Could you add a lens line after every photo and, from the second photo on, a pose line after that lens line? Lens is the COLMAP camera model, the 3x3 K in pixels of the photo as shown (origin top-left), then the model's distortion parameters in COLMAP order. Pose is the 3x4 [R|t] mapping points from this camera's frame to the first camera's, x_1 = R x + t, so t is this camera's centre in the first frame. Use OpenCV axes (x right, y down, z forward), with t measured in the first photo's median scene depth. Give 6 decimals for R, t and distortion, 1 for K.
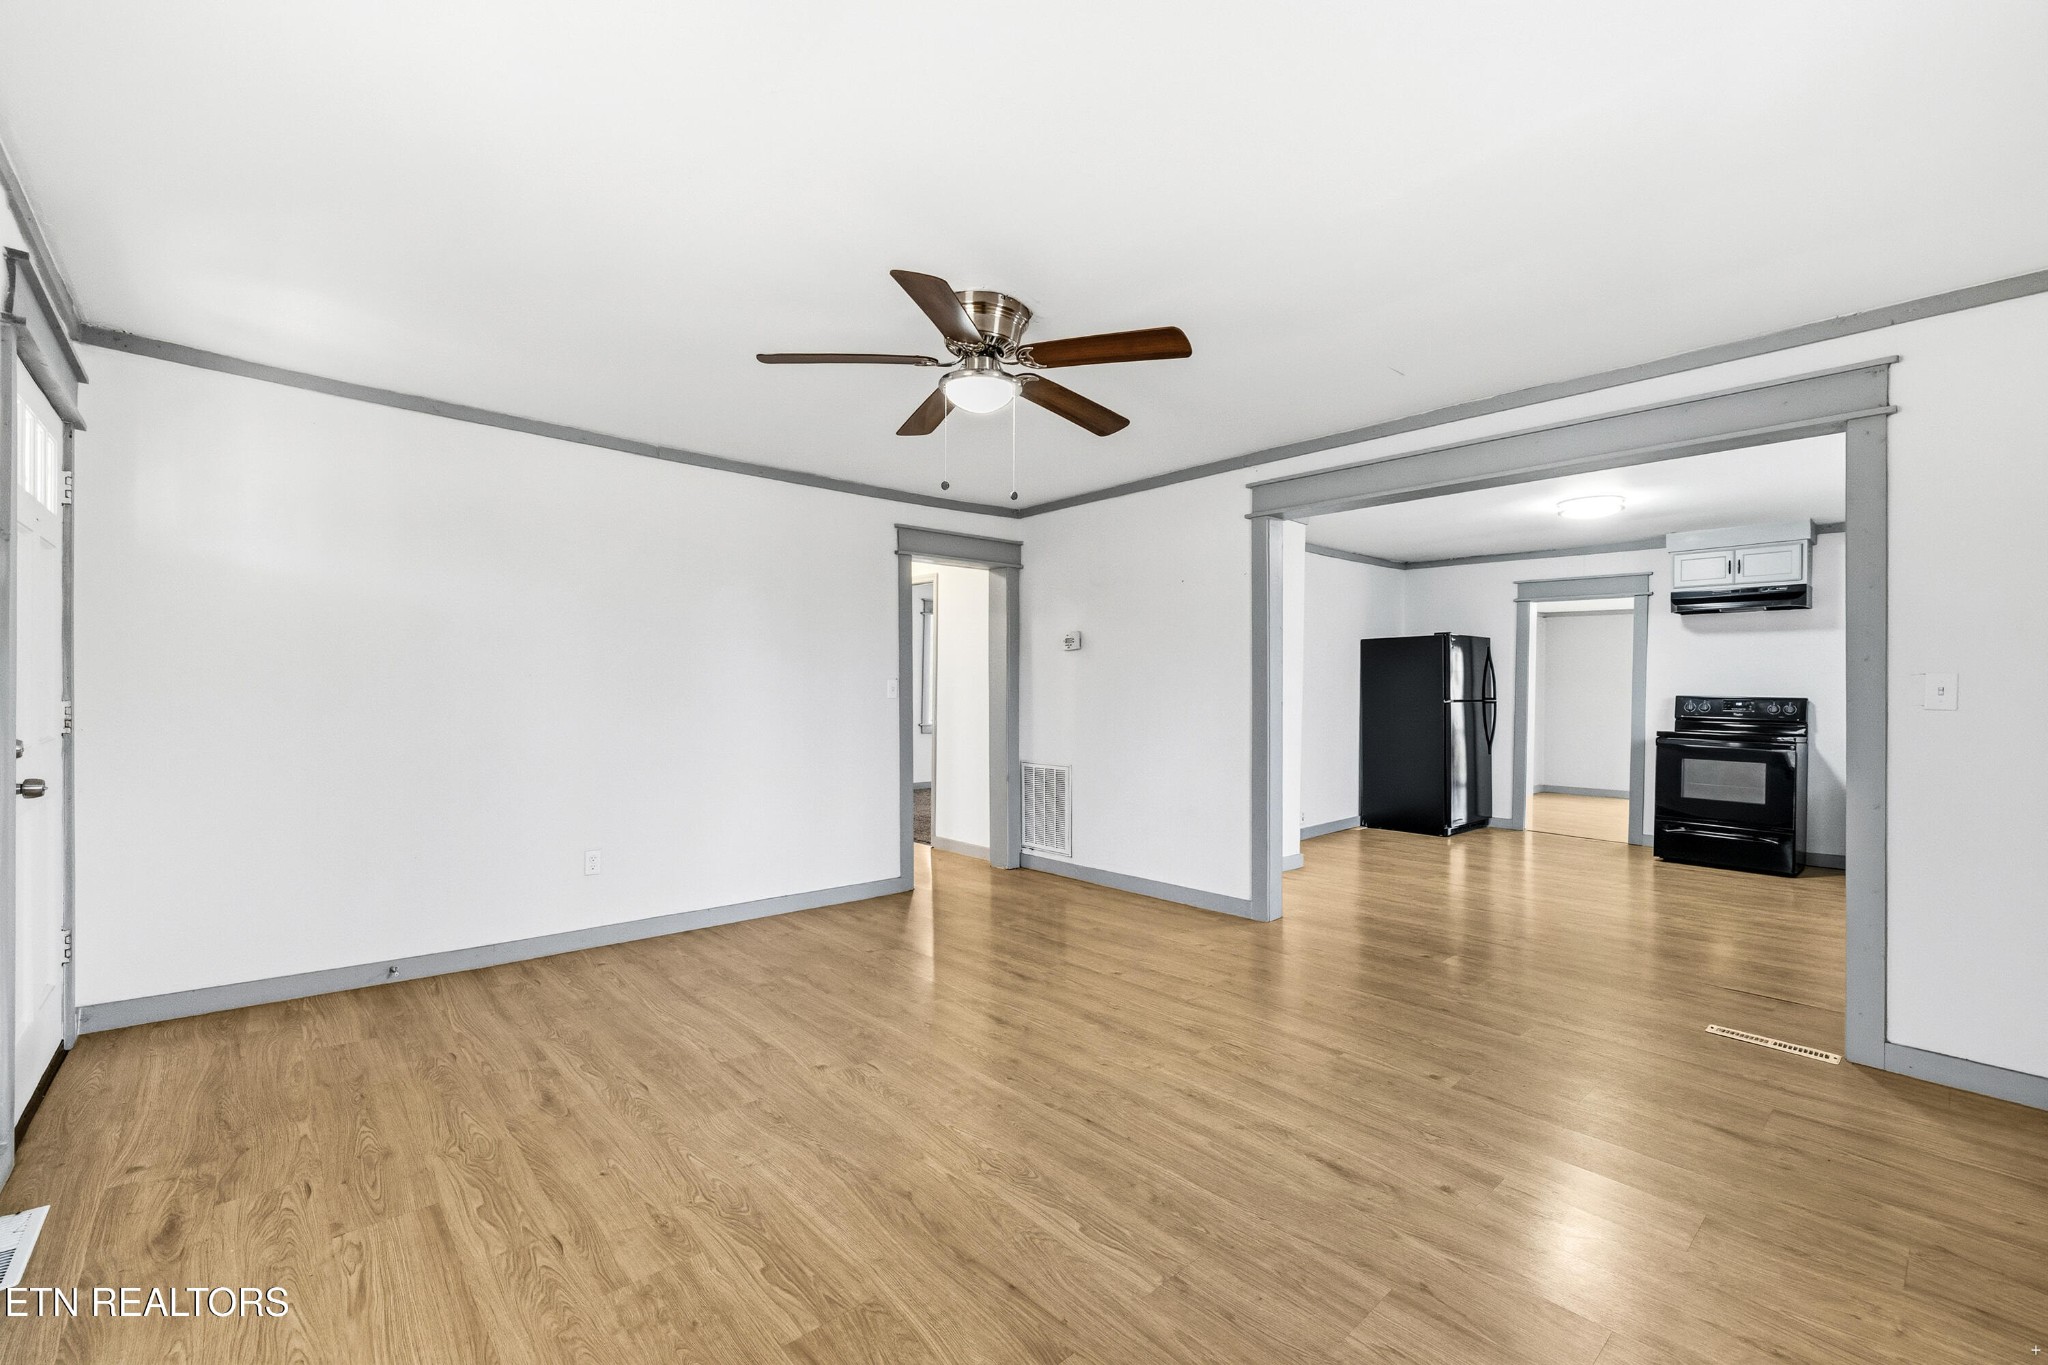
lens RADIAL K [[866.4, 0, 1030.4], [0, 866.4, 676.5], [0, 0, 1]] dist [0.000186, -0.000045]
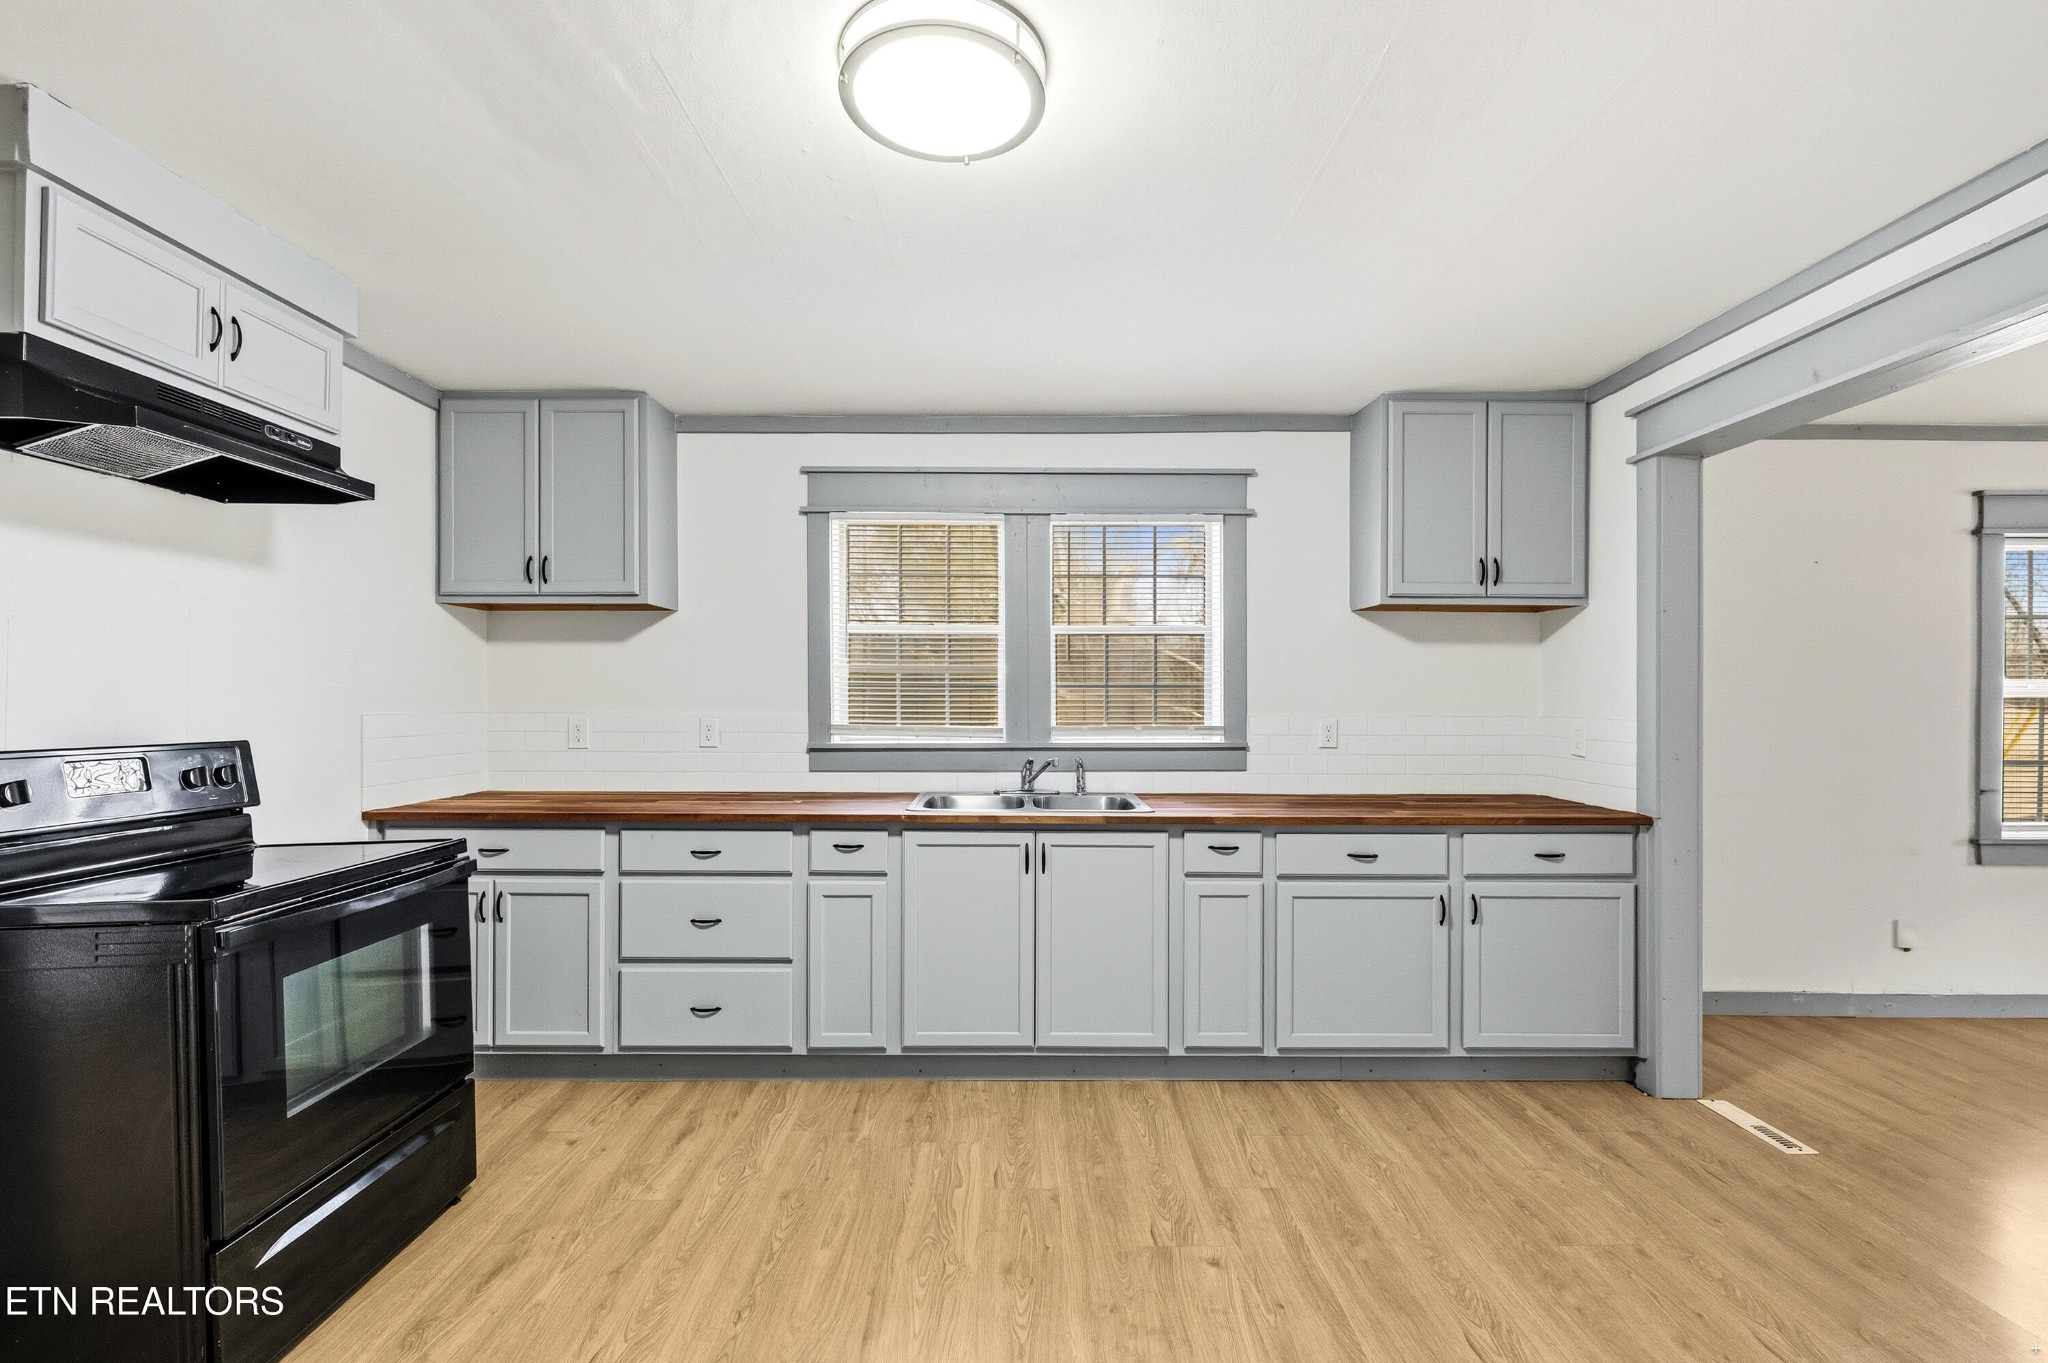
lens RADIAL K [[893.5, 0, 1005.8], [0, 893.5, 695.2], [0, 0, 1]] dist [-0.002120, -0.000265]
pose [[-0.740203, -0.008992, 0.672323, 0.834425], [-0.019067, 0.999789, -0.007619, 0.002924], [-0.672113, -0.018459, -0.740219, 2.270337]]
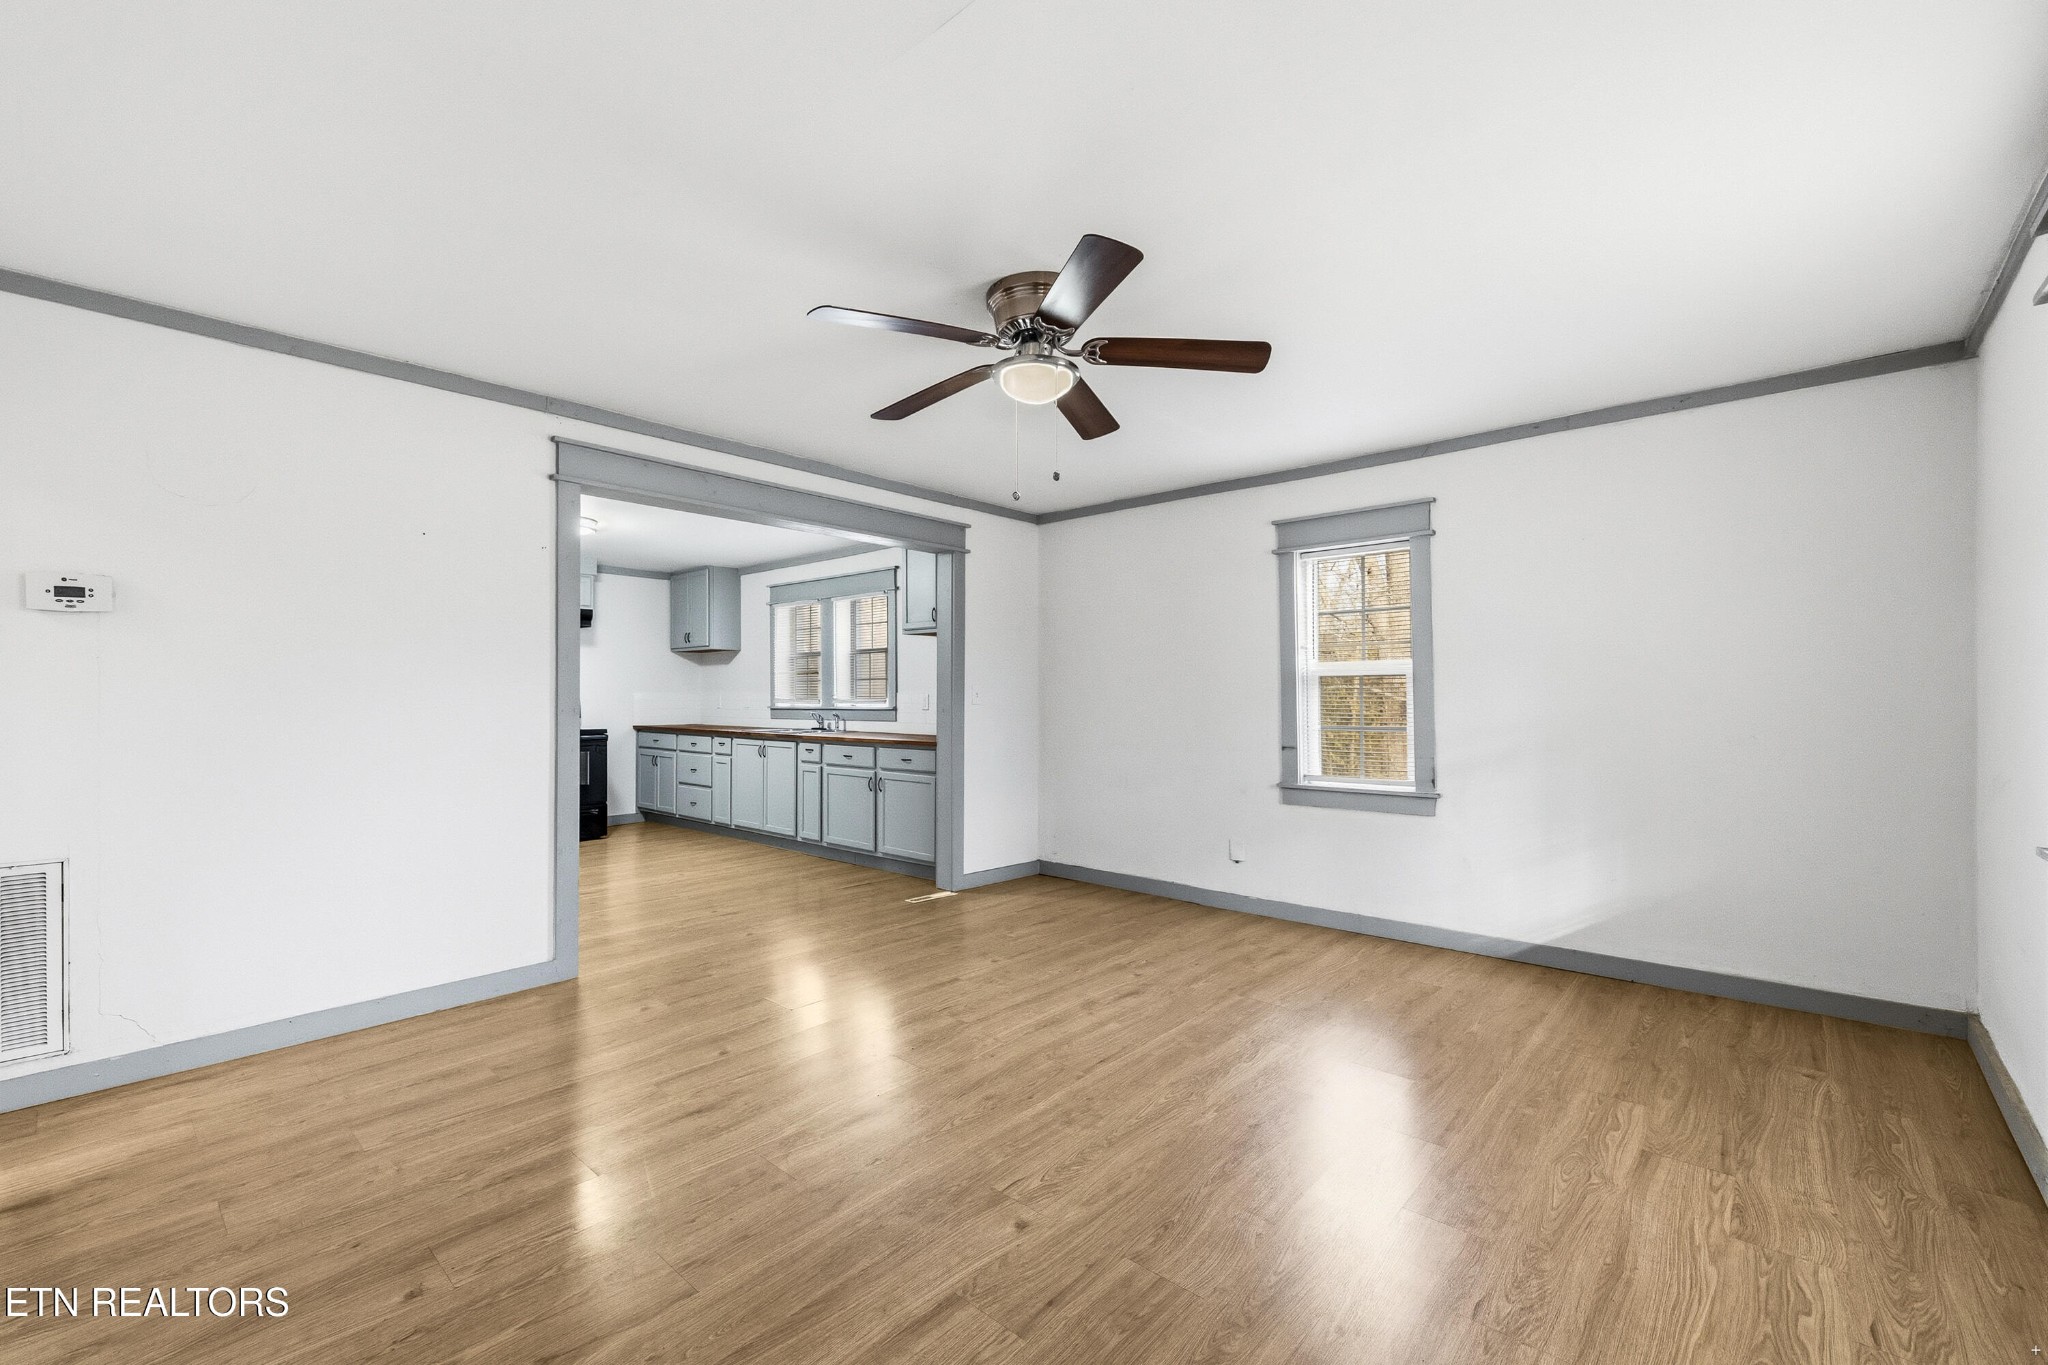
lens RADIAL K [[860.1, 0, 1028.3], [0, 860.1, 691.7], [0, 0, 1]] dist [0.000372, -0.000579]
pose [[-0.112701, -0.001727, 0.993627, -0.914877], [-0.017036, 0.999855, -0.000194, 0.007076], [-0.993483, -0.016949, -0.112714, 1.040297]]
